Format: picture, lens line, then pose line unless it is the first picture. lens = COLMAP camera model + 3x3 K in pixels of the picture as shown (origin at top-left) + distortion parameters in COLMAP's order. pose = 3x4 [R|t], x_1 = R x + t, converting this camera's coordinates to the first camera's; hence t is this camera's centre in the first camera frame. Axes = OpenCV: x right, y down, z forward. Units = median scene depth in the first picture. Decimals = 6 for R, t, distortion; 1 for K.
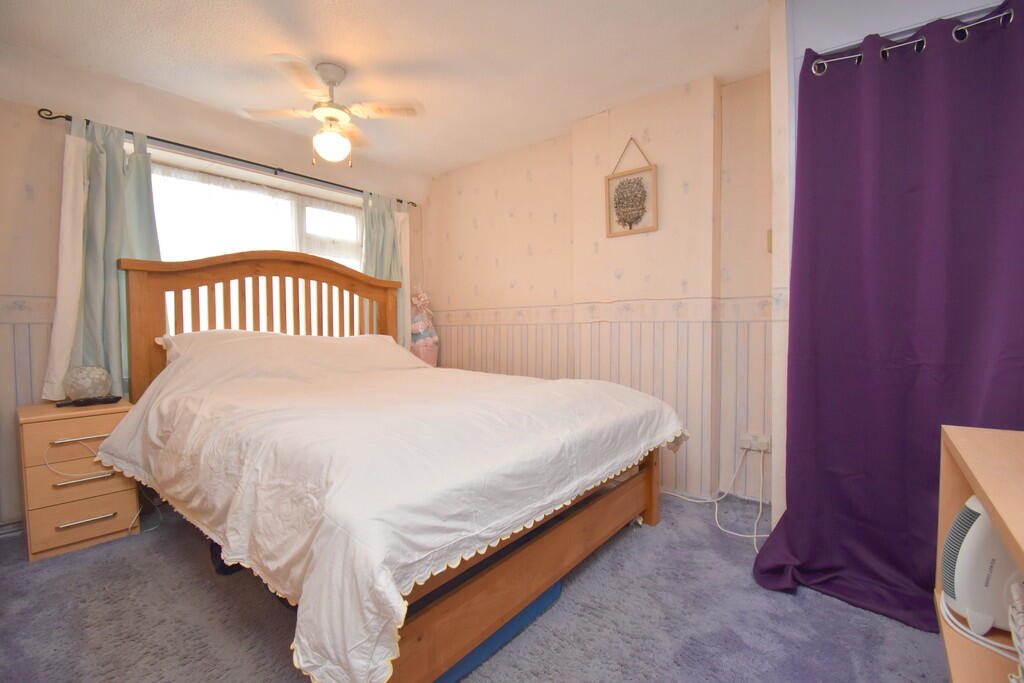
lens RADIAL K [[448.4, 0, 514.5], [0, 448.4, 341.0], [0, 0, 1]] dist [-0.013768, -0.003831]
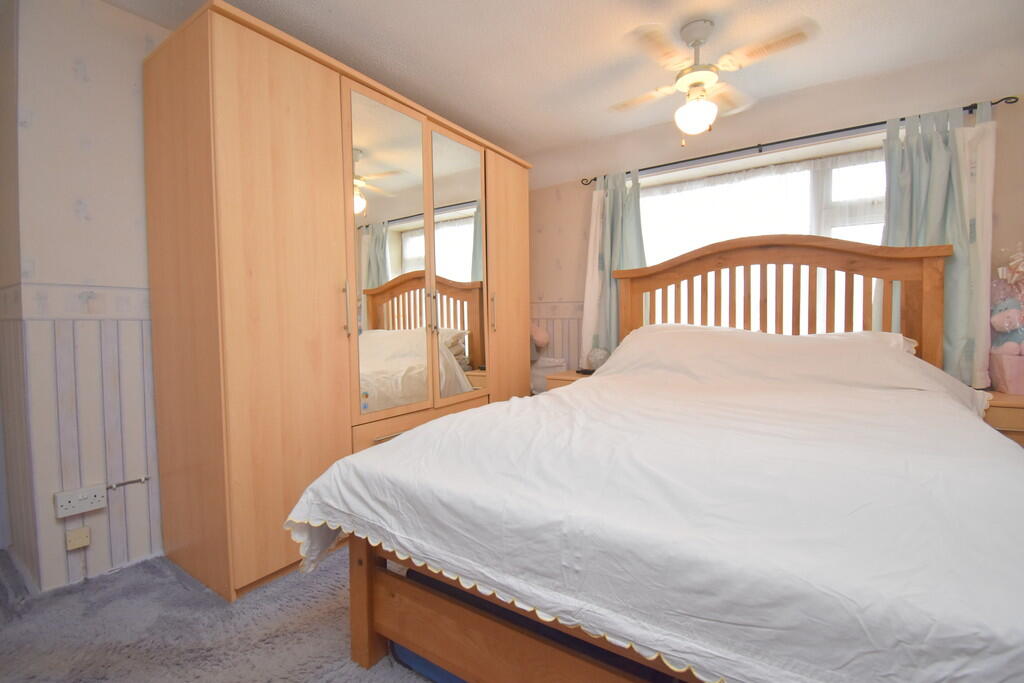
lens RADIAL K [[448.4, 0, 514.1], [0, 448.4, 338.5], [0, 0, 1]] dist [-0.013768, -0.003831]
pose [[0.085988, 0.042159, -0.995404, 0.423806], [-0.022381, 0.998934, 0.040375, -0.025403], [0.996045, 0.018806, 0.086840, 0.538133]]
